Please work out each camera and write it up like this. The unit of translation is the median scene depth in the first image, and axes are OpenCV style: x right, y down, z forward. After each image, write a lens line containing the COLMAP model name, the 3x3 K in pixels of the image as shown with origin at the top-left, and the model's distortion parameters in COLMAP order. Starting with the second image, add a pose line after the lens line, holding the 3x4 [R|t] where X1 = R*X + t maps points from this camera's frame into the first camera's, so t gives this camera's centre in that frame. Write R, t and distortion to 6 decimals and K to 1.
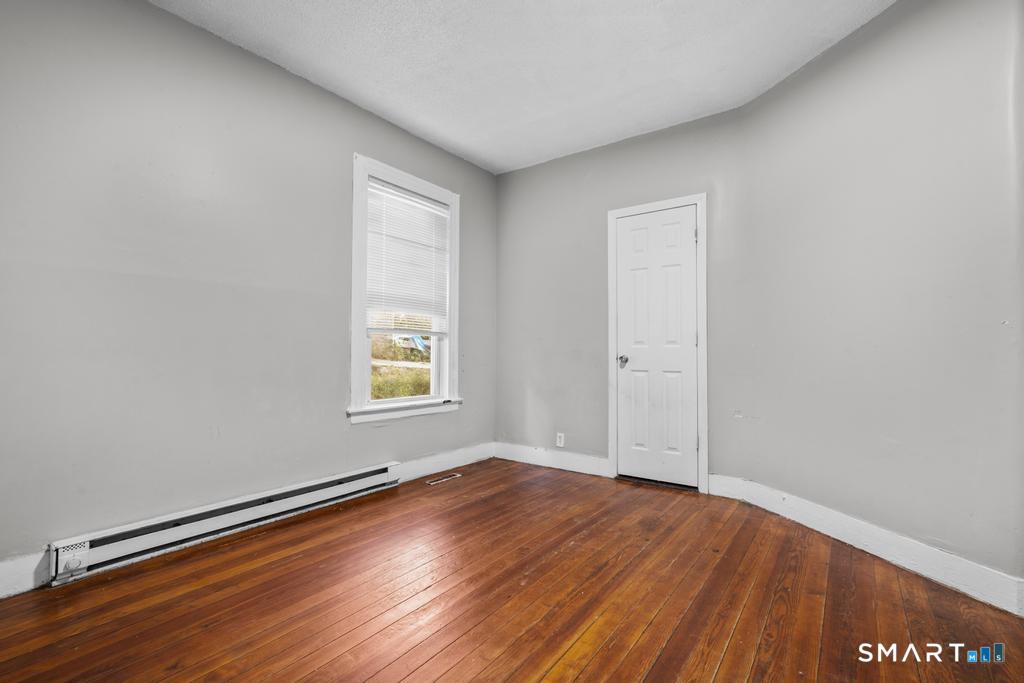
lens RADIAL K [[464.5, 0, 508.0], [0, 464.5, 344.6], [0, 0, 1]] dist [-0.017004, 0.005837]
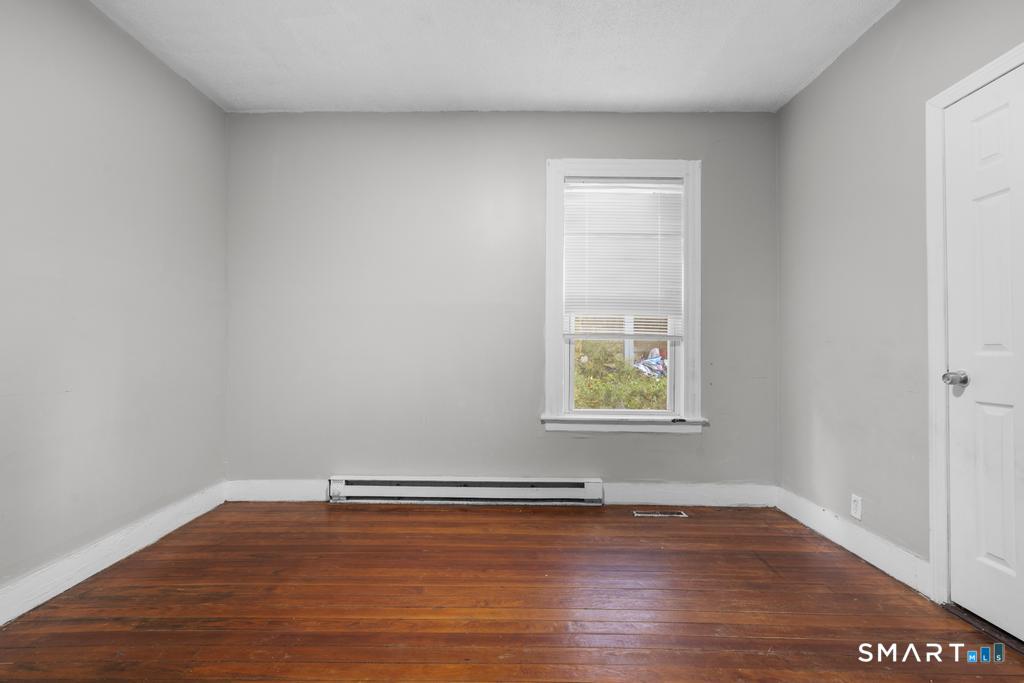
lens RADIAL K [[464.5, 0, 508.0], [0, 464.5, 344.6], [0, 0, 1]] dist [-0.017004, 0.005837]
pose [[0.577469, -0.012099, -0.816323, 0.384153], [0.008248, 0.999926, -0.008986, -0.005547], [0.816371, -0.001544, 0.577526, 0.310239]]
